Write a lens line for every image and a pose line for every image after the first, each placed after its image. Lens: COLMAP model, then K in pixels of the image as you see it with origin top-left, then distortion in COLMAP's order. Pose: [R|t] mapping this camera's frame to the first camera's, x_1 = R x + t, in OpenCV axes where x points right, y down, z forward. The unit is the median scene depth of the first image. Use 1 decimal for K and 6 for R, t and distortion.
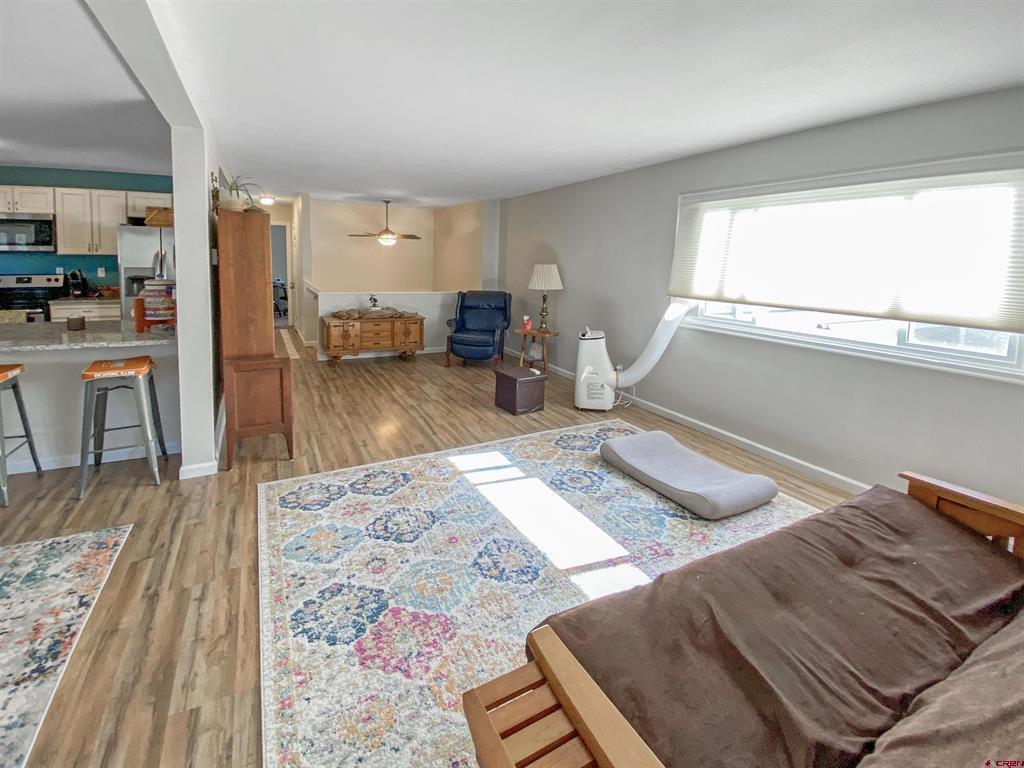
lens RADIAL K [[458.6, 0, 486.8], [0, 458.6, 288.3], [0, 0, 1]] dist [0.001601, -0.000495]
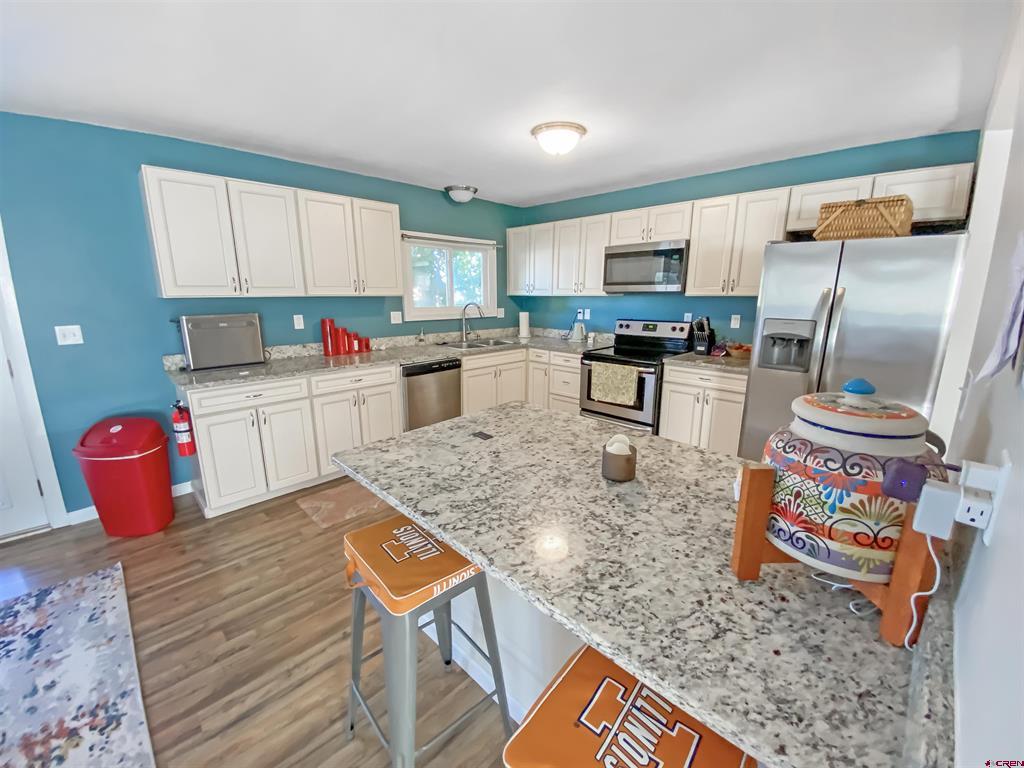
lens RADIAL K [[420.6, 0, 484.6], [0, 420.6, 384.2], [0, 0, 1]] dist [0.002759, -0.002464]
pose [[0.297892, 0.188607, -0.935782, -0.427049], [-0.053477, 0.982045, 0.180908, -0.045870], [0.953101, -0.003848, 0.302629, 0.563225]]
